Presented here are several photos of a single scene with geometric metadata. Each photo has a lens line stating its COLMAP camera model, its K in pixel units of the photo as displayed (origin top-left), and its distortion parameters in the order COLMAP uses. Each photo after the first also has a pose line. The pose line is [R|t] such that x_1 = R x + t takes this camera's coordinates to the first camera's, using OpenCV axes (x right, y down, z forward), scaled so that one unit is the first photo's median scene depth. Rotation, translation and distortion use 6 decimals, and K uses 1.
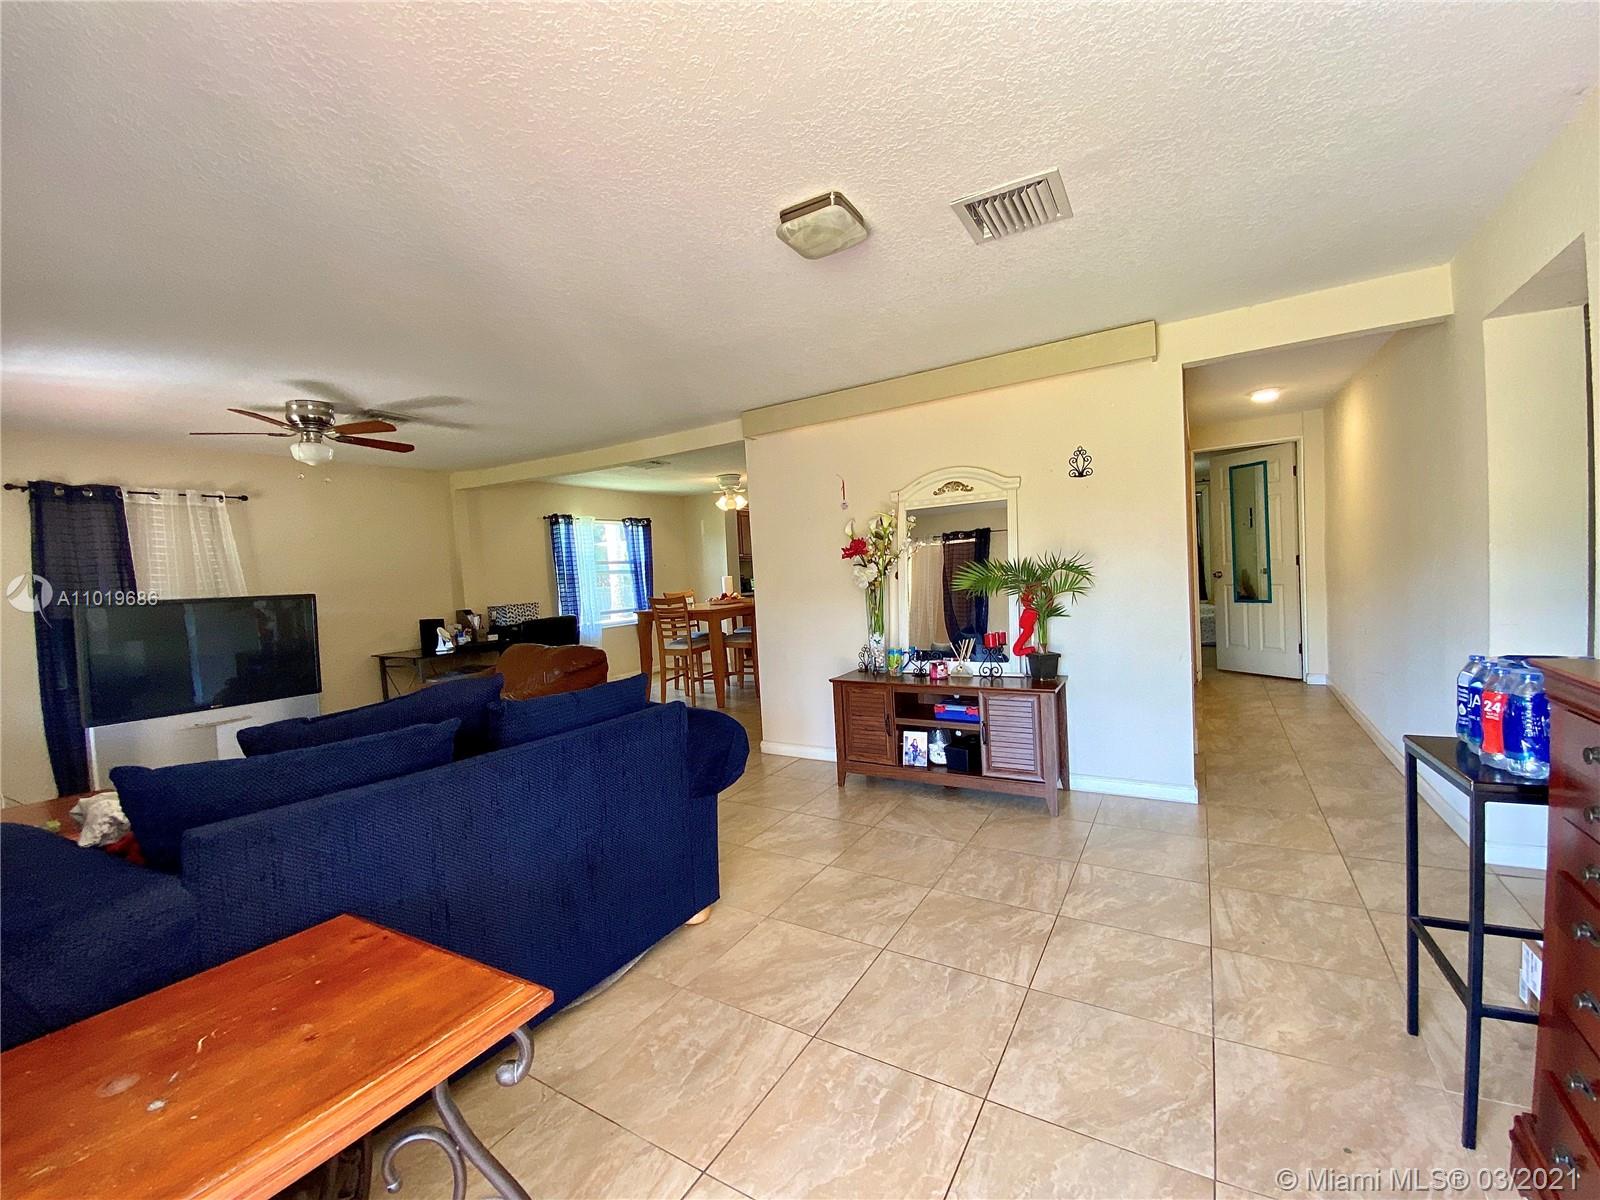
lens RADIAL K [[662.3, 0, 800.0], [0, 662.3, 600.0], [0, 0, 1]] dist [0.001263, -0.012952]
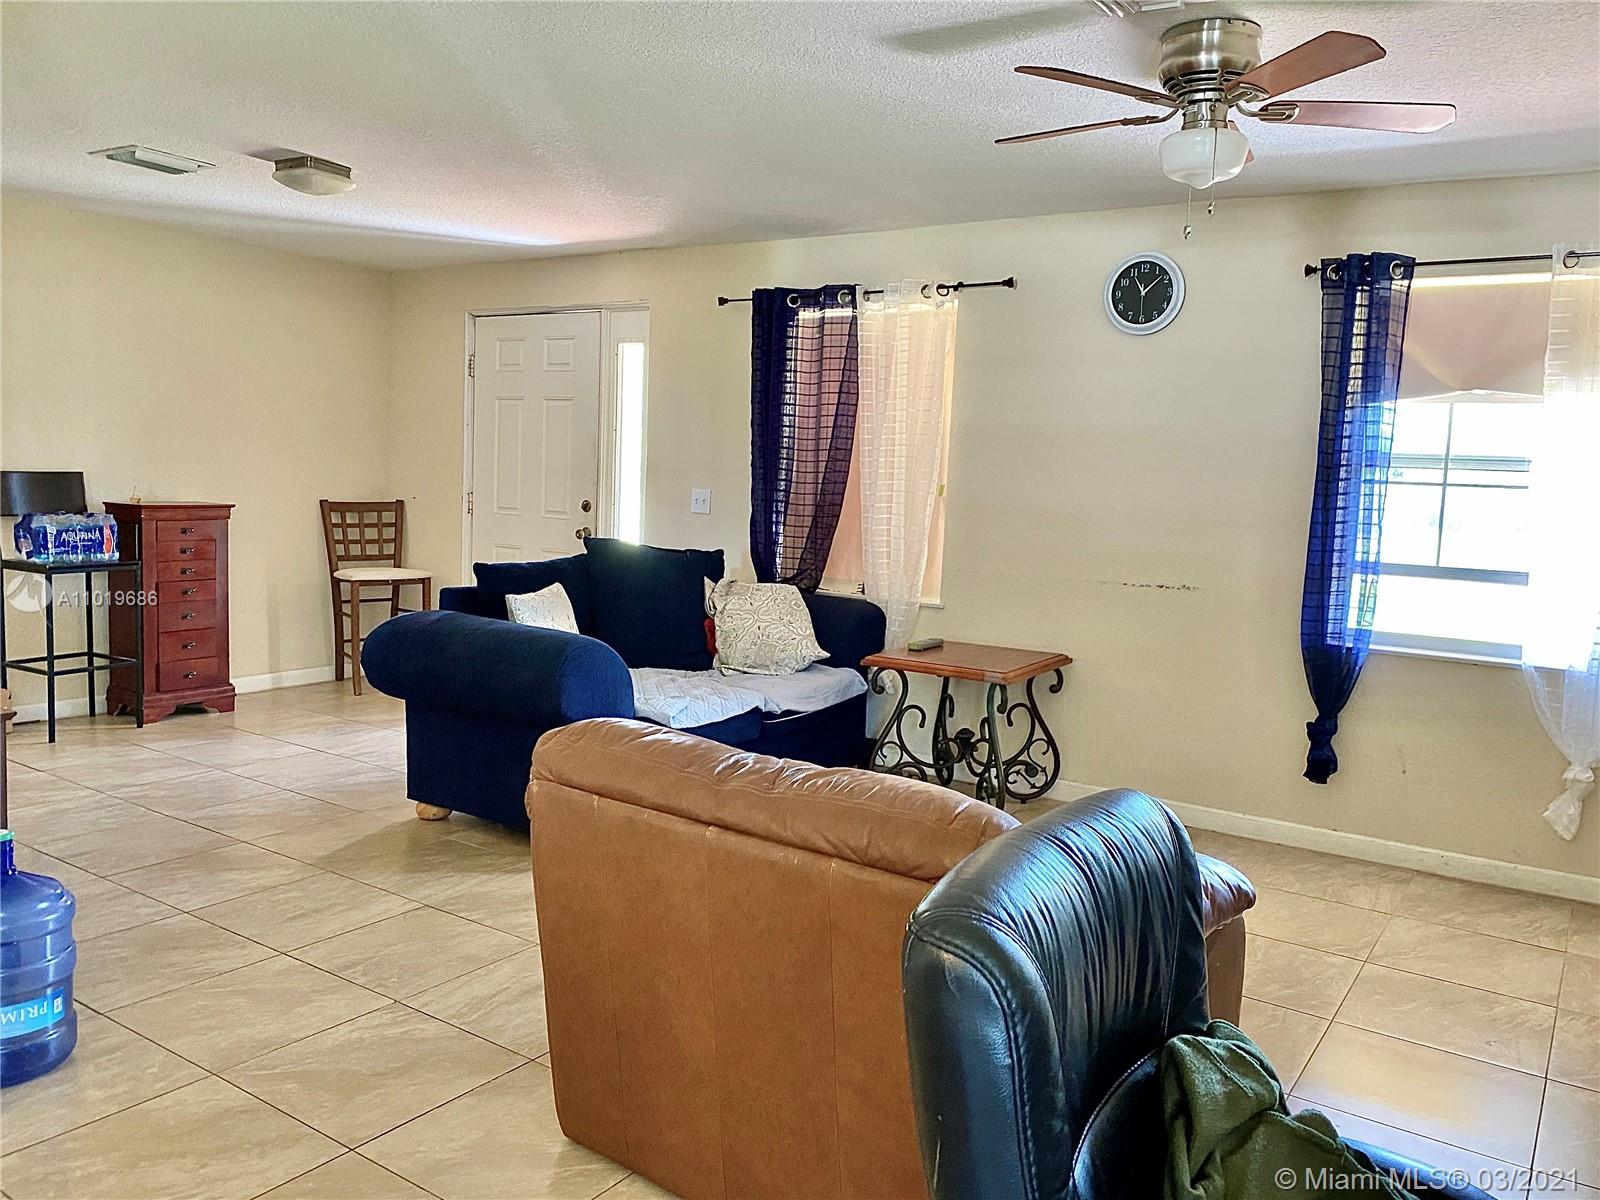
lens RADIAL K [[1220.8, 0, 785.8], [0, 1220.8, 587.8], [0, 0, 1]] dist [0.050925, -0.001932]
pose [[-0.998521, 0.012975, 0.052791, -0.494175], [0.020326, 0.989773, 0.141193, -0.070131], [-0.050419, 0.142057, -0.988573, 1.712668]]
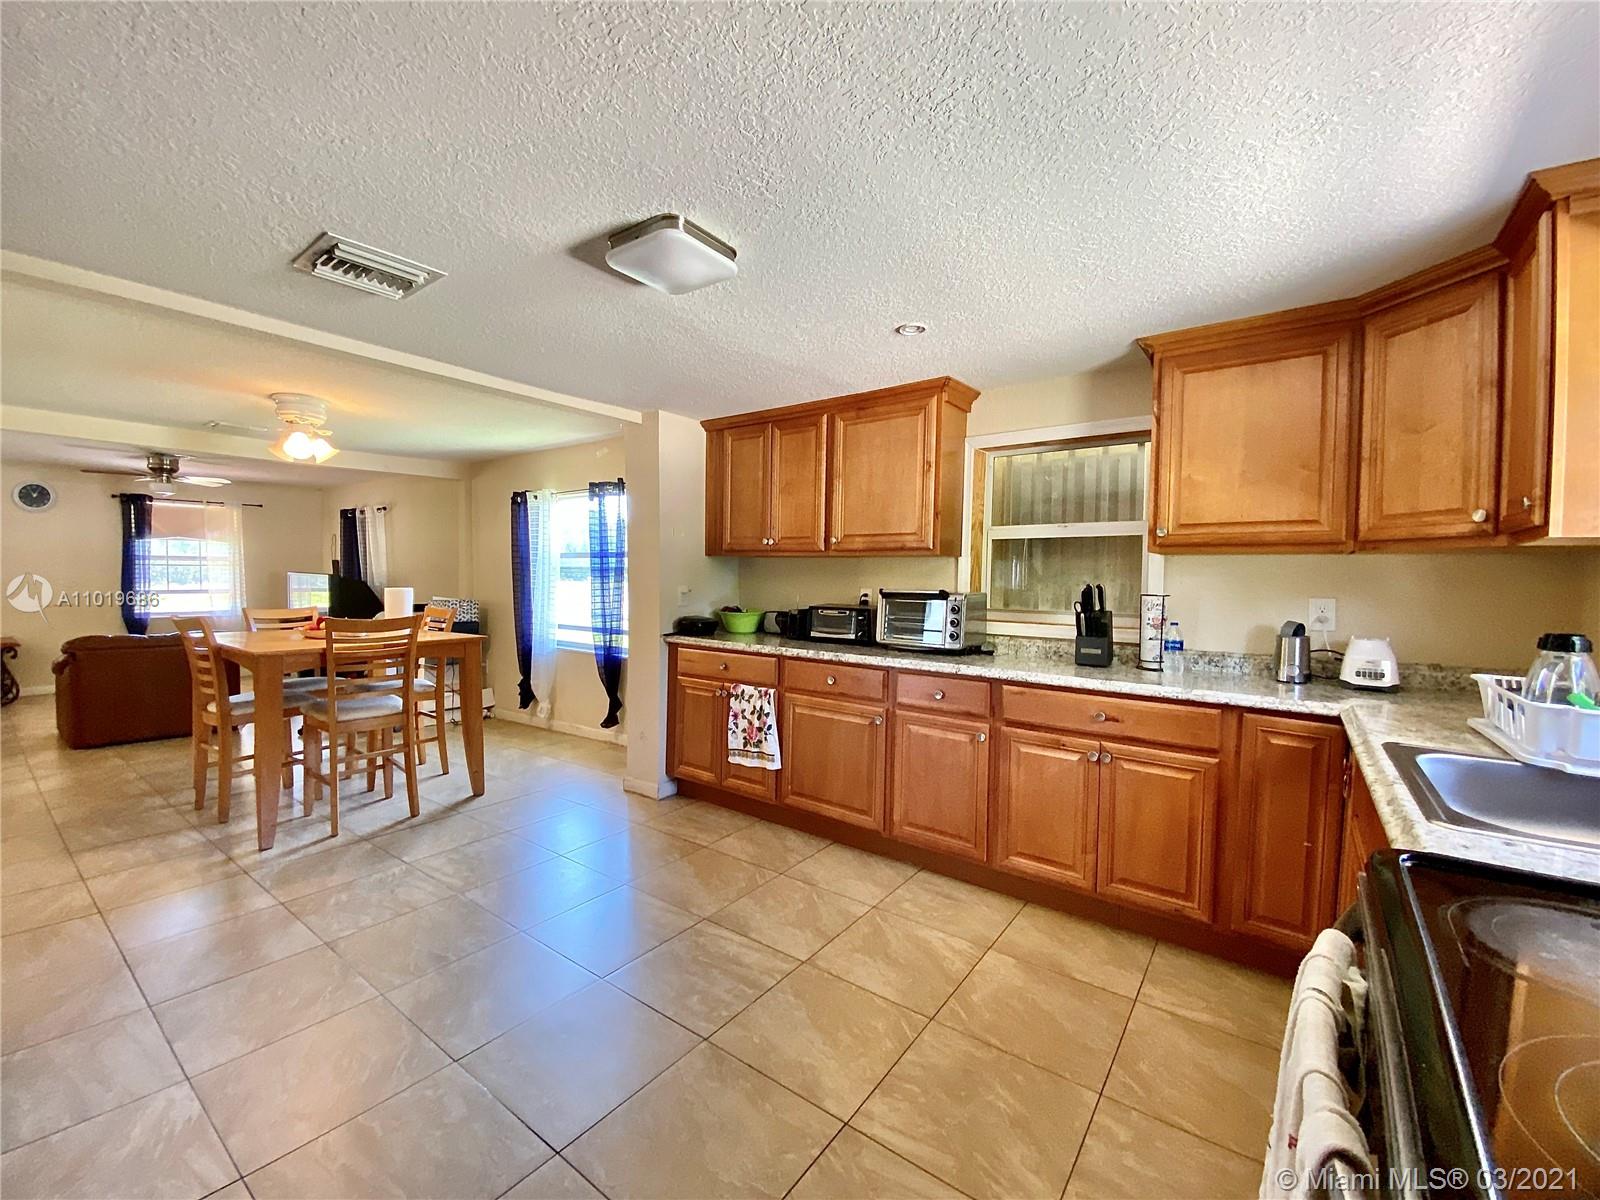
lens RADIAL K [[658.2, 0, 795.1], [0, 658.2, 592.5], [0, 0, 1]] dist [0.064066, -0.048395]
pose [[-0.097142, 0.090275, -0.991168, 0.732800], [-0.050173, 0.994168, 0.095466, -0.190113], [0.994005, 0.059003, -0.092046, 2.578593]]
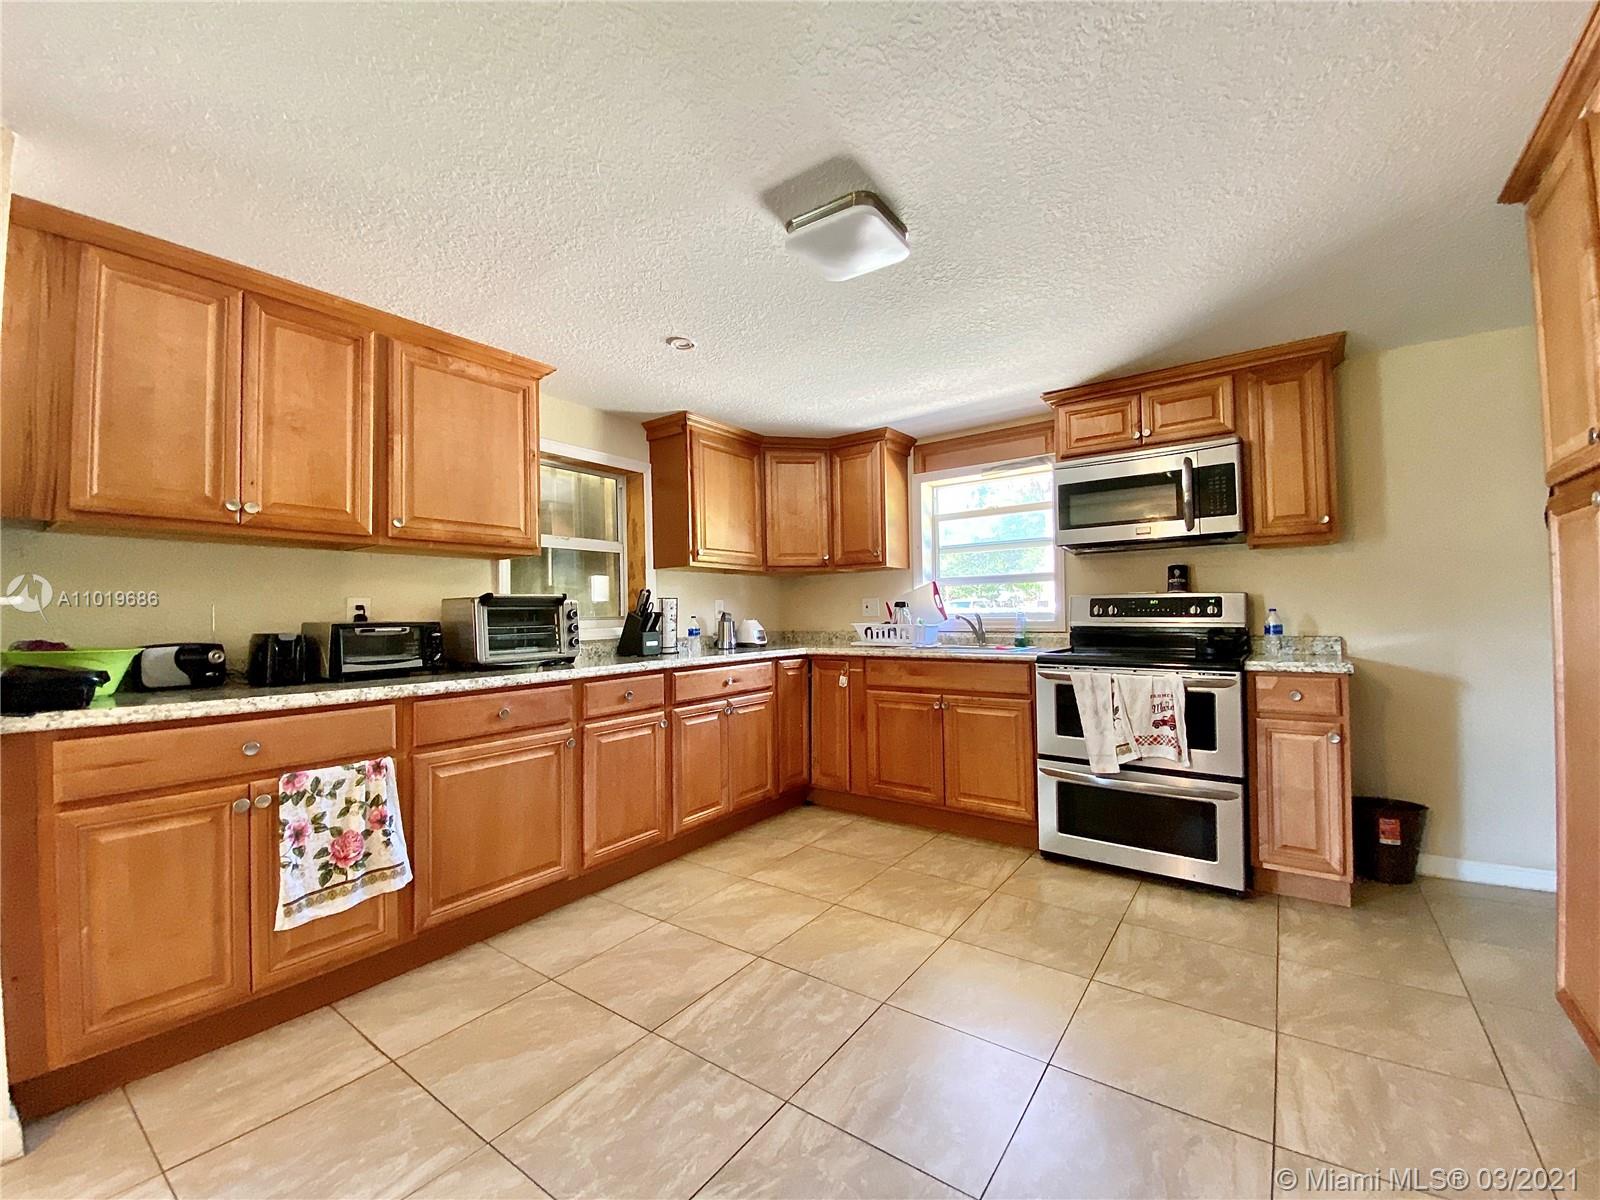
lens RADIAL K [[662.3, 0, 800.0], [0, 662.3, 600.0], [0, 0, 1]] dist [0.001263, -0.012952]
pose [[0.995848, 0.038117, -0.082666, 0.256669], [-0.042960, 0.997414, -0.057620, -0.088691], [0.080256, 0.060932, 0.994910, 1.977729]]
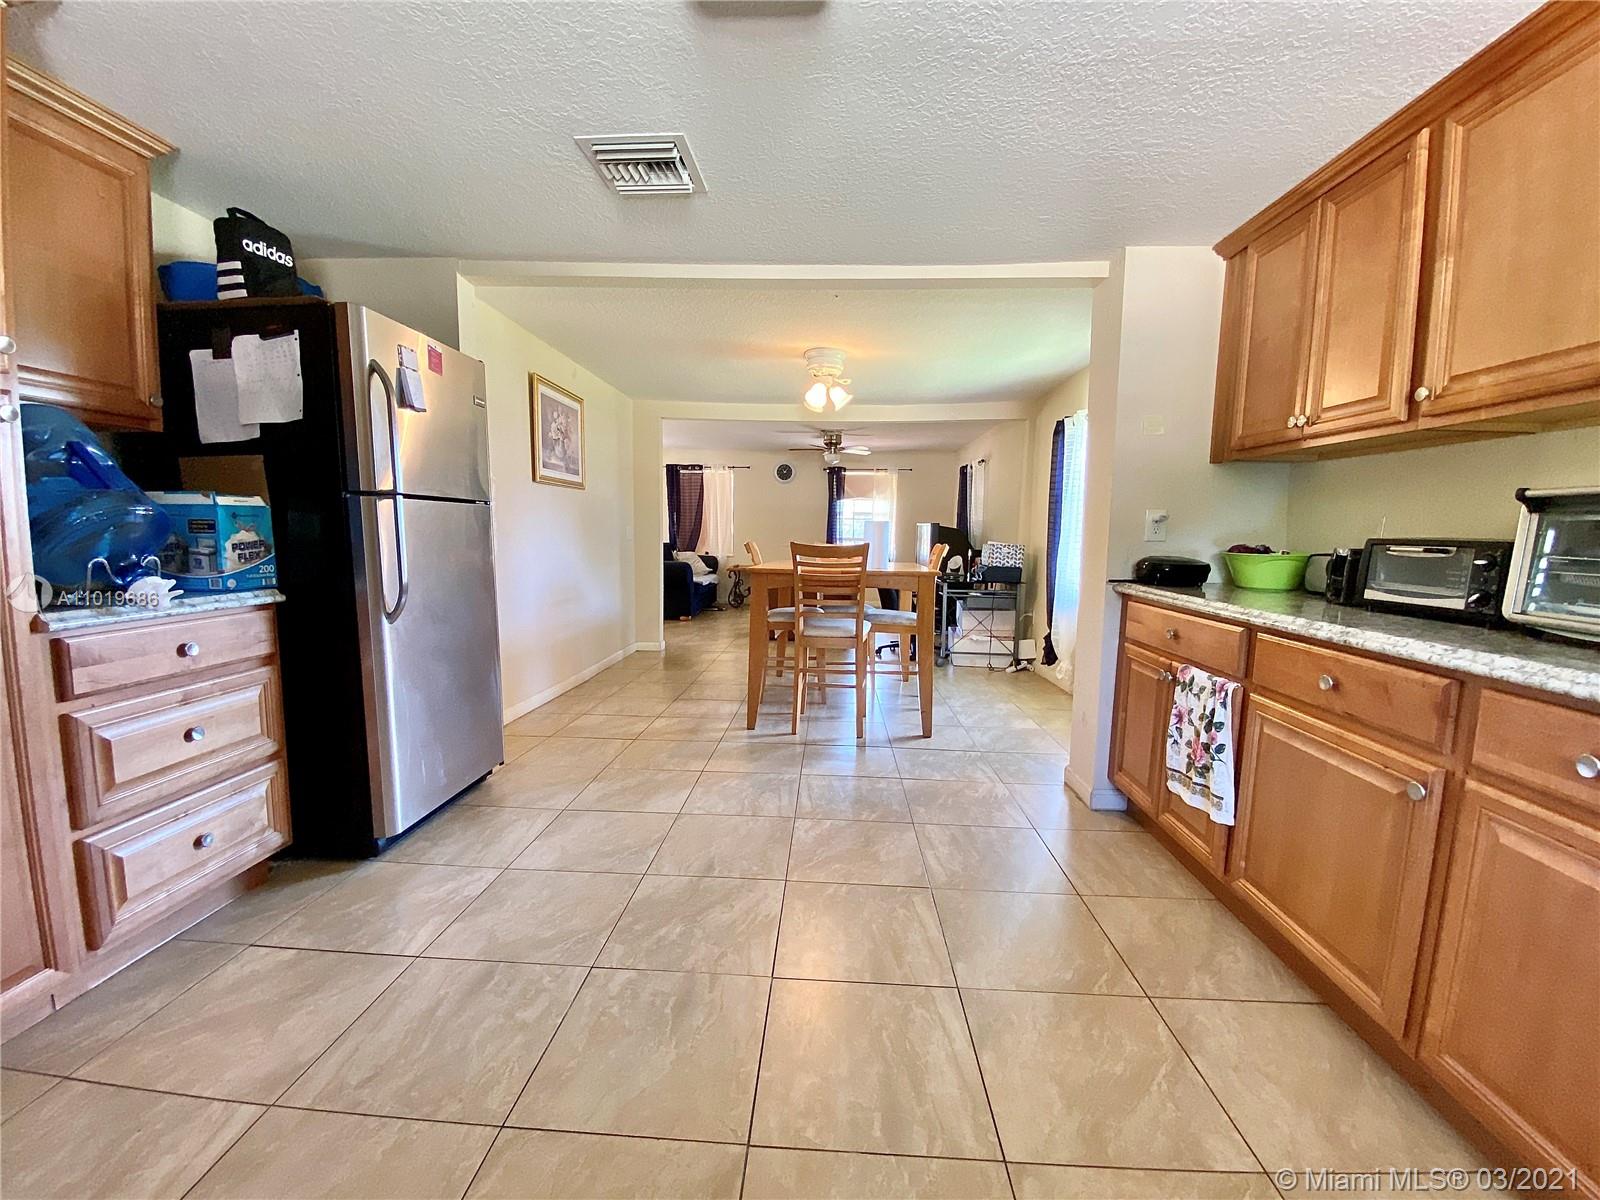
lens RADIAL K [[652.0, 0, 794.5], [0, 652.0, 598.4], [0, 0, 1]] dist [0.030112, -0.026656]
pose [[-0.881173, 0.094778, -0.463197, 0.390100], [0.015657, 0.985014, 0.171764, -0.128360], [0.472534, 0.144102, -0.869452, 2.732777]]
